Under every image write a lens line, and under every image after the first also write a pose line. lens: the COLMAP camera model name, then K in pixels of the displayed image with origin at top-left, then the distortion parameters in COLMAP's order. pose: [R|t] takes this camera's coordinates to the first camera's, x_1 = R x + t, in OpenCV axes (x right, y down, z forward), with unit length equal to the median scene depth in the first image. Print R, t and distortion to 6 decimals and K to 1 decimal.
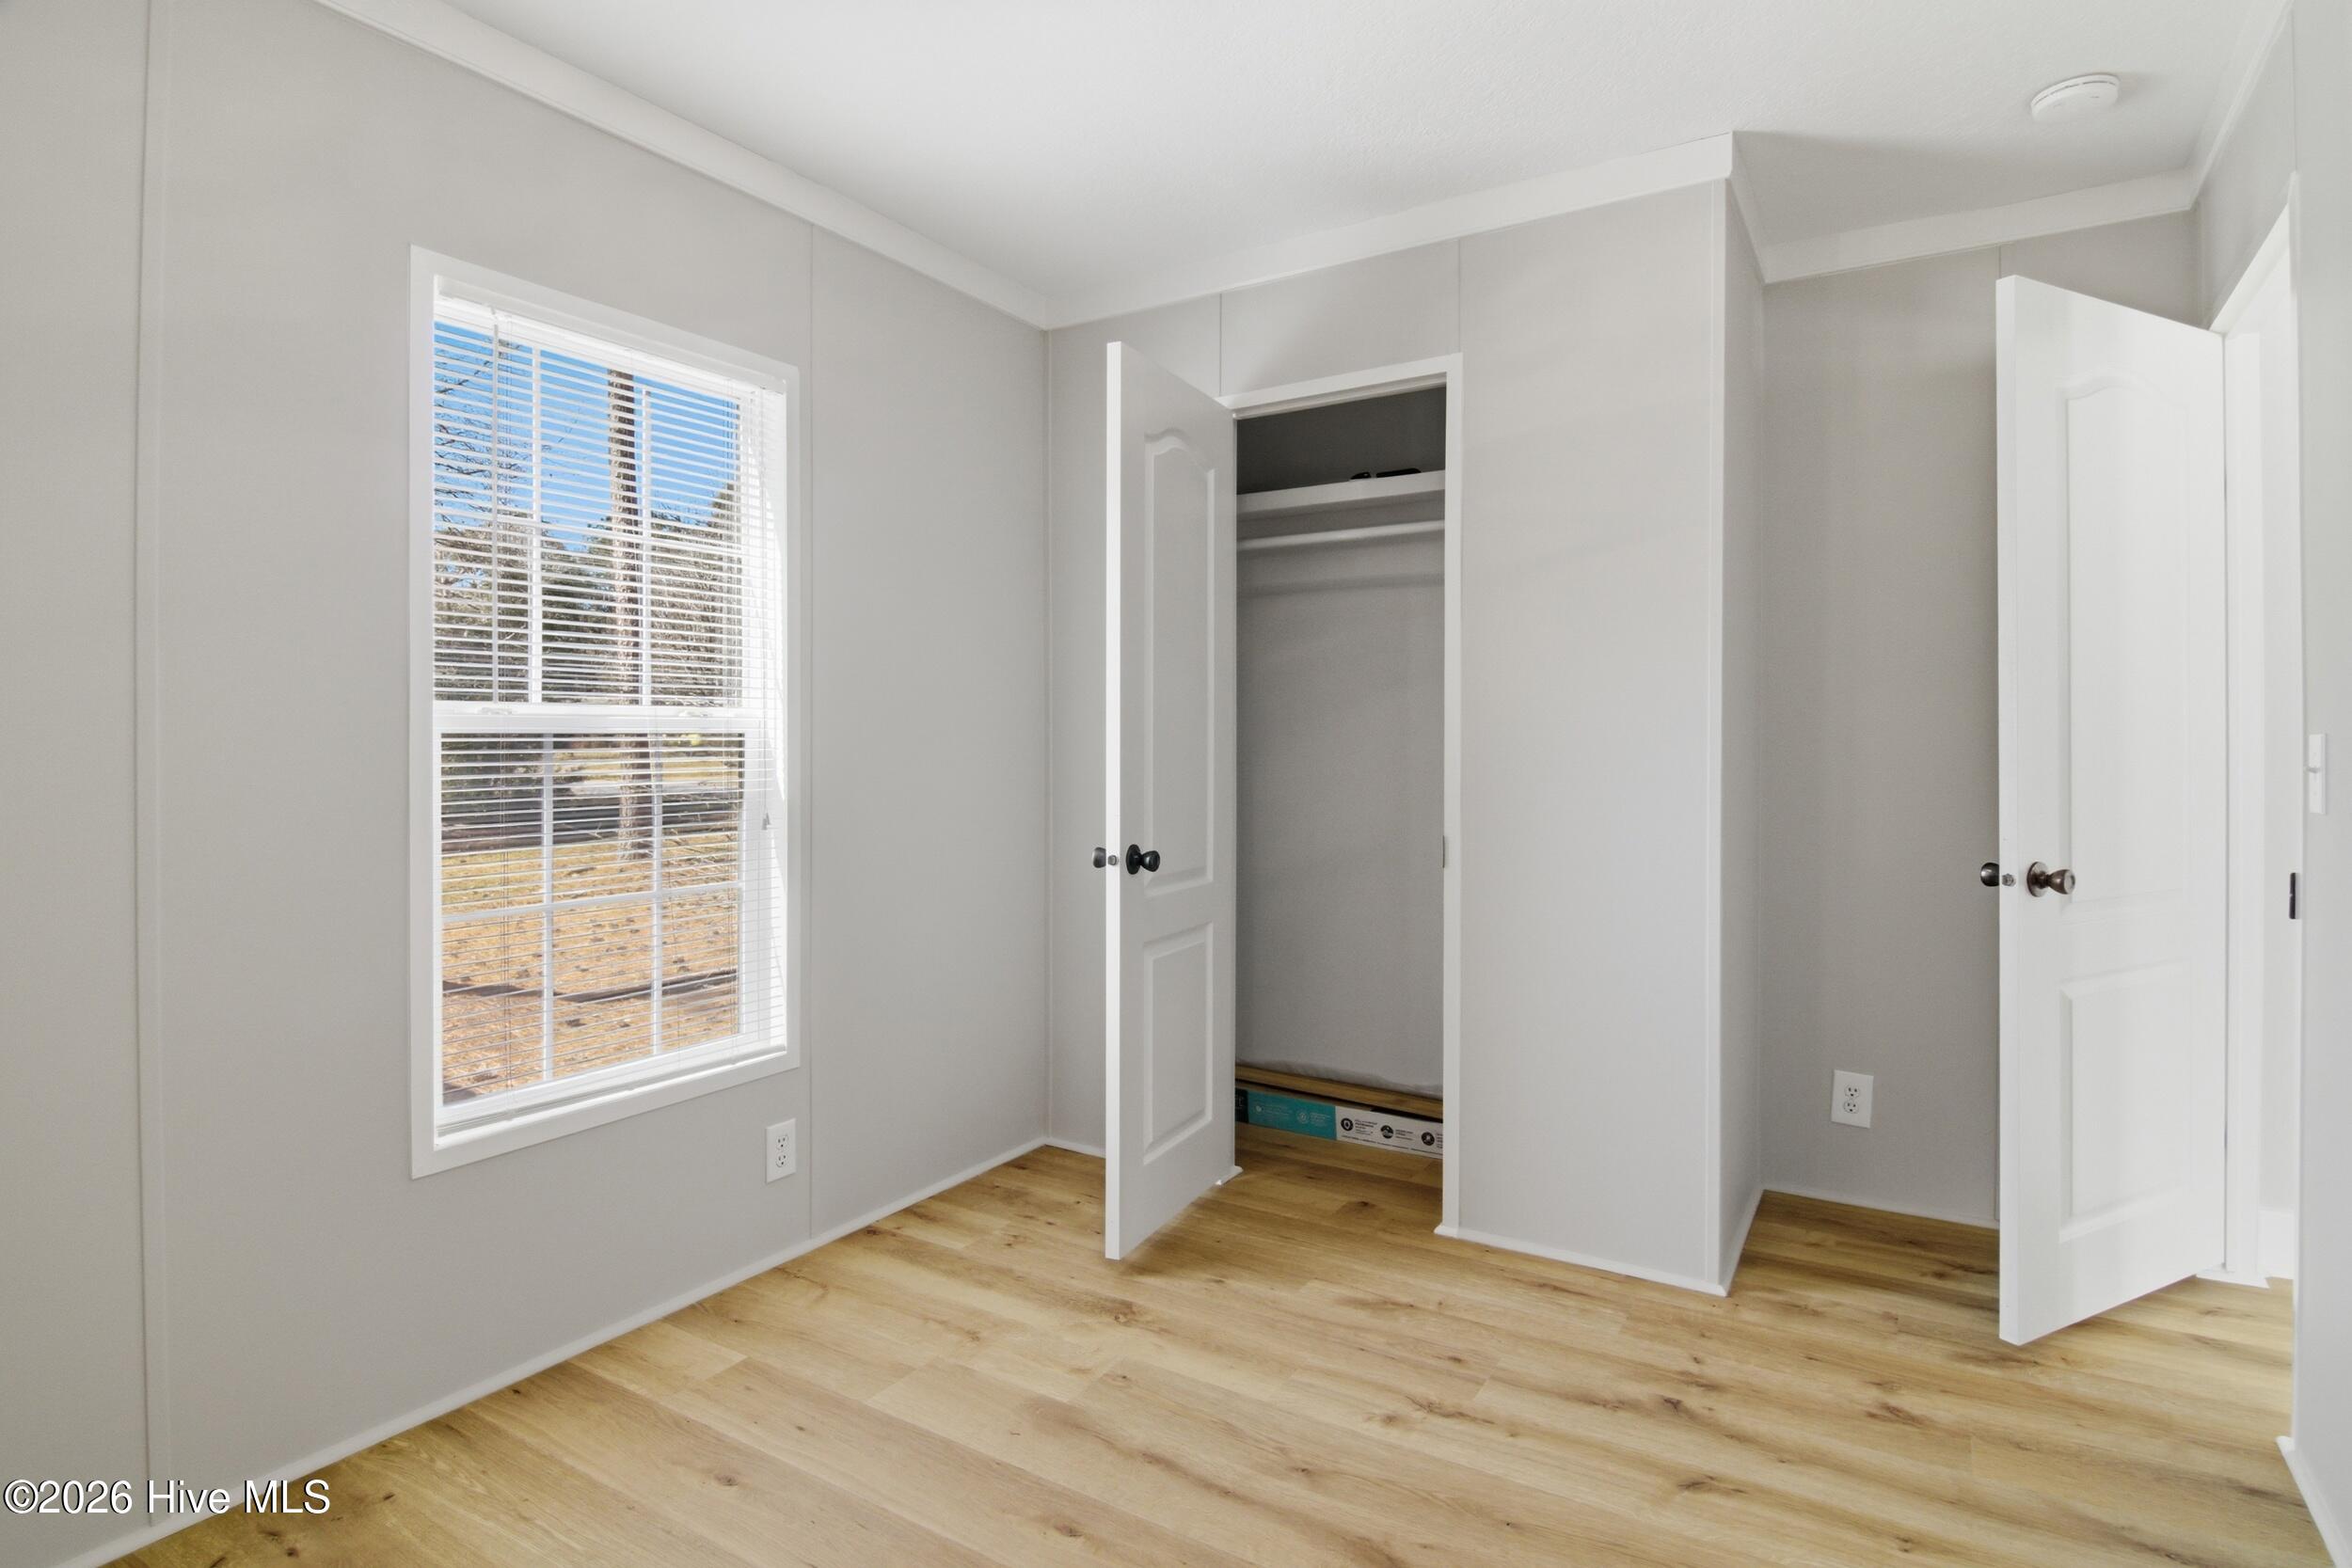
lens RADIAL K [[1222.1, 0, 1178.0], [0, 1222.1, 742.4], [0, 0, 1]] dist [-0.014549, -0.001118]
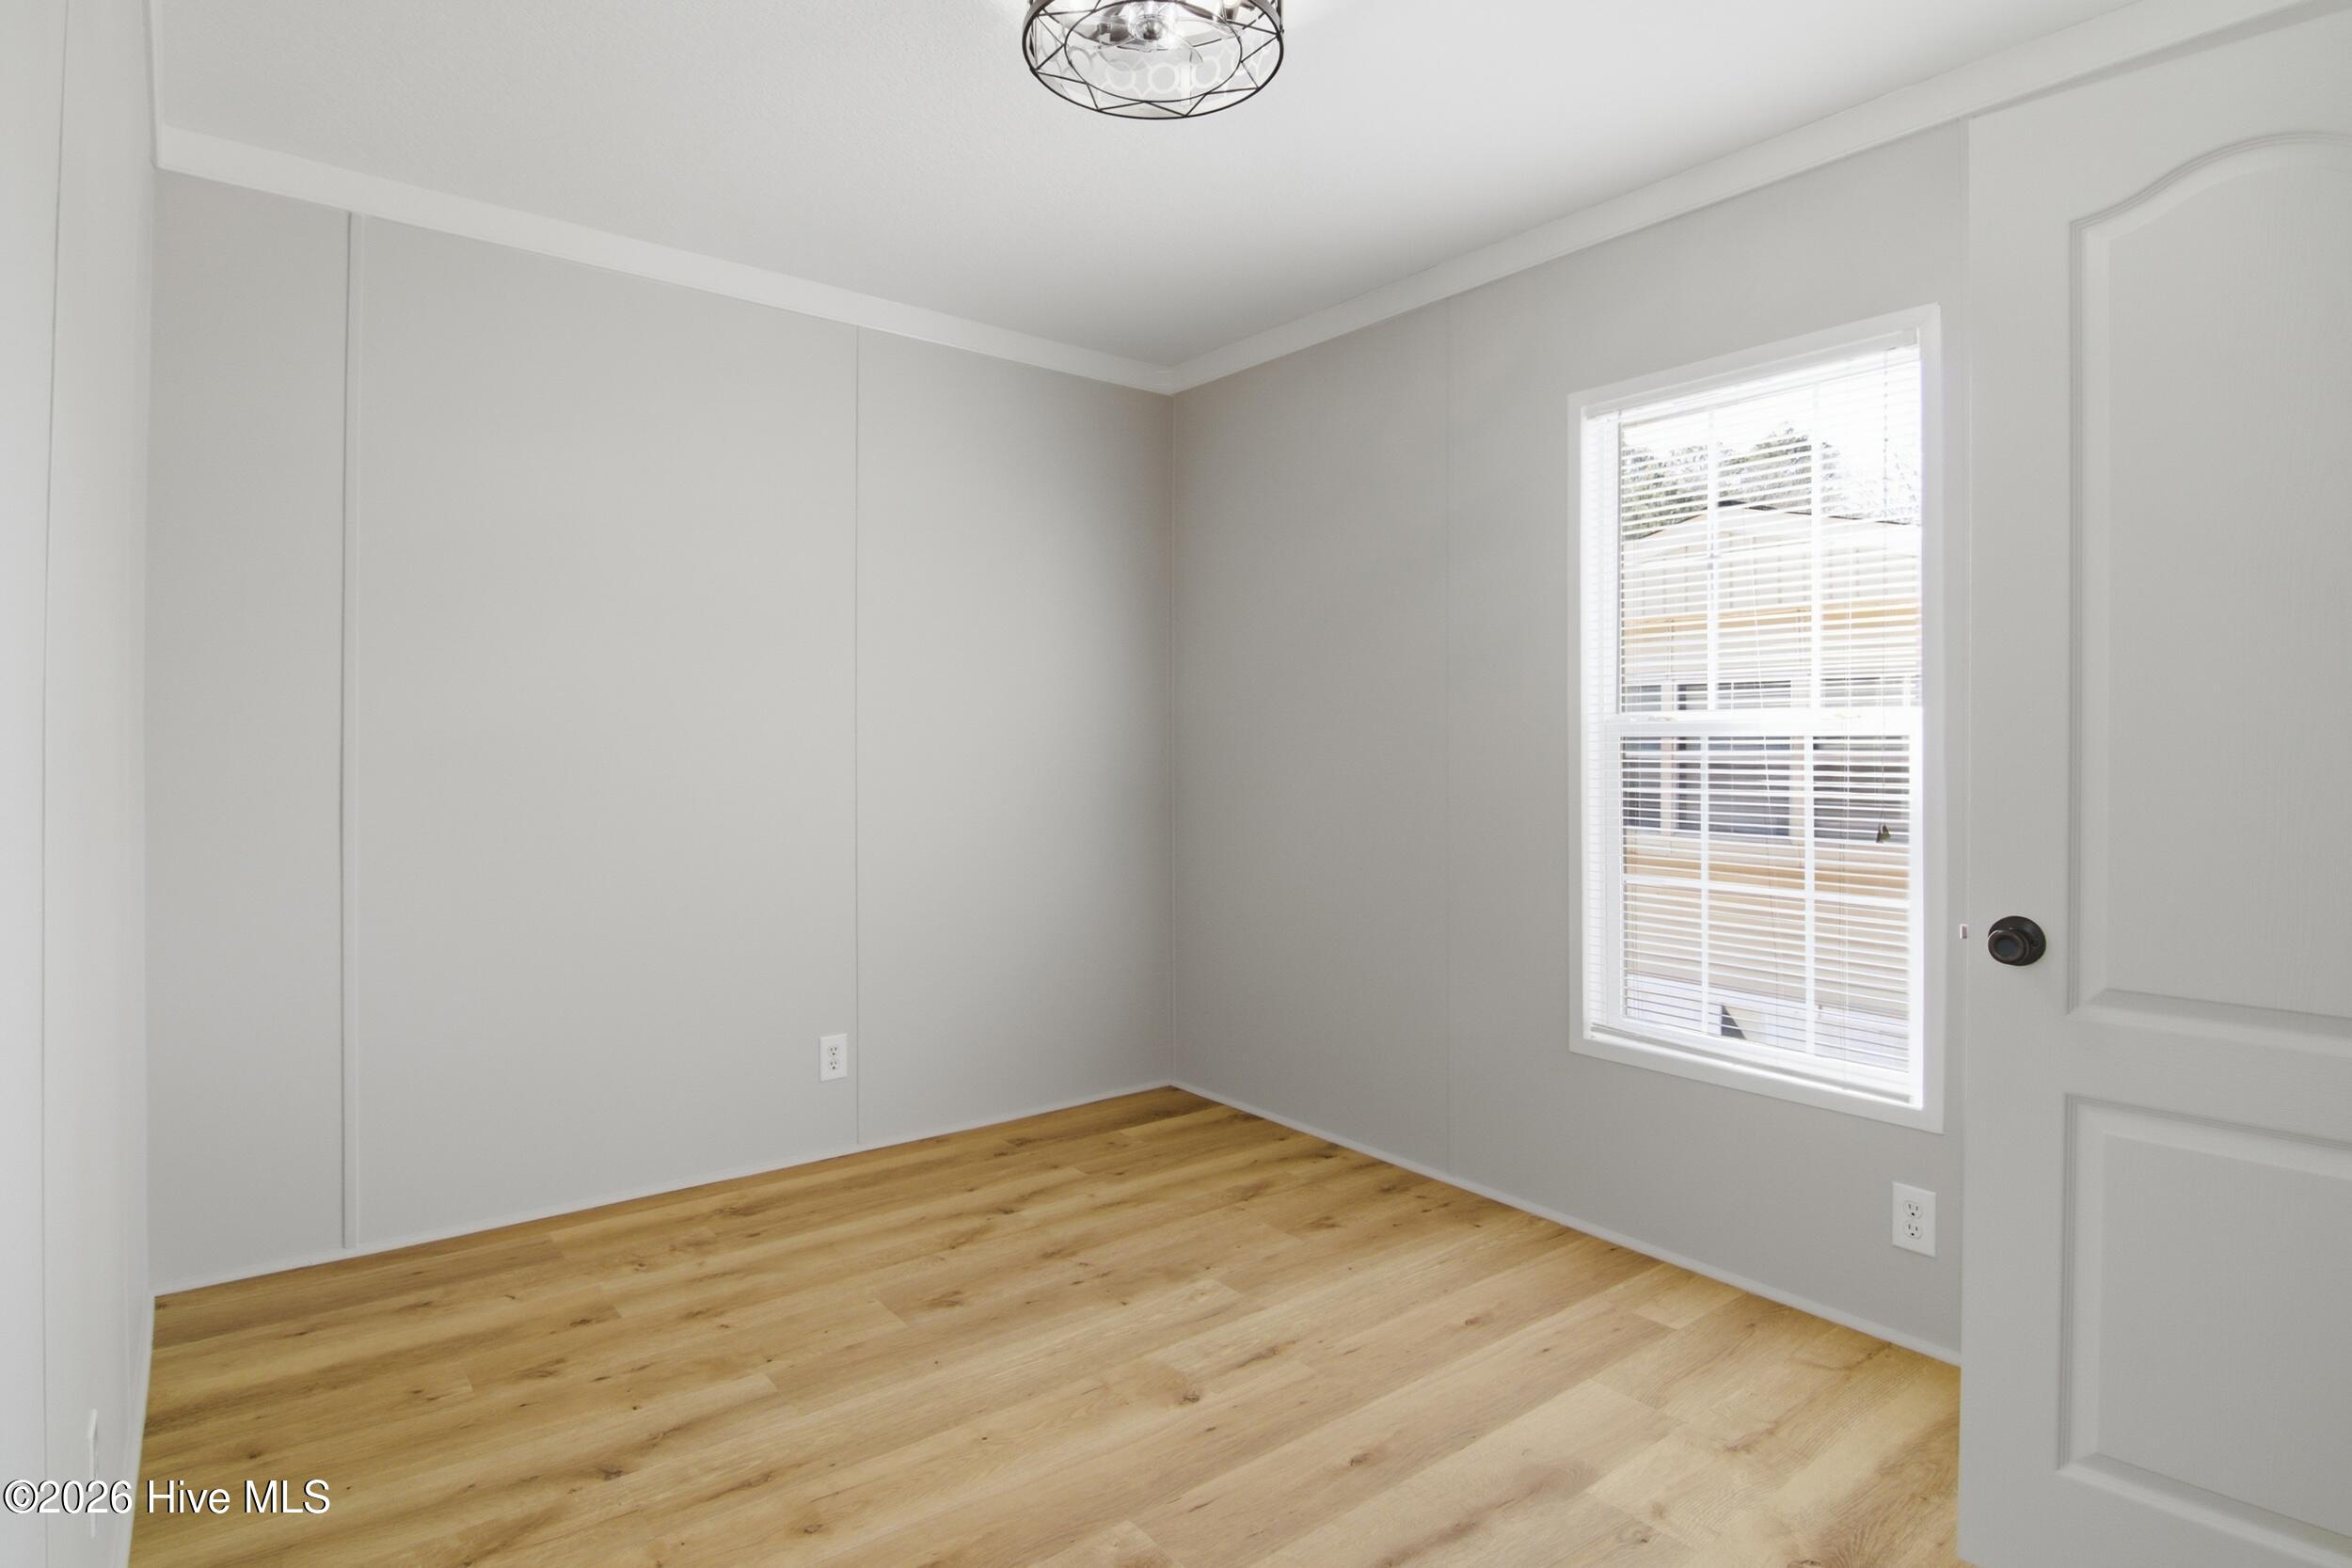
lens RADIAL K [[1222.1, 0, 1178.0], [0, 1222.1, 742.4], [0, 0, 1]] dist [-0.014549, -0.001118]
pose [[-0.336355, -0.000924, -0.941735, 0.799454], [-0.009937, 0.999947, 0.002568, 0.000345], [0.941683, 0.010222, -0.336346, 0.966994]]
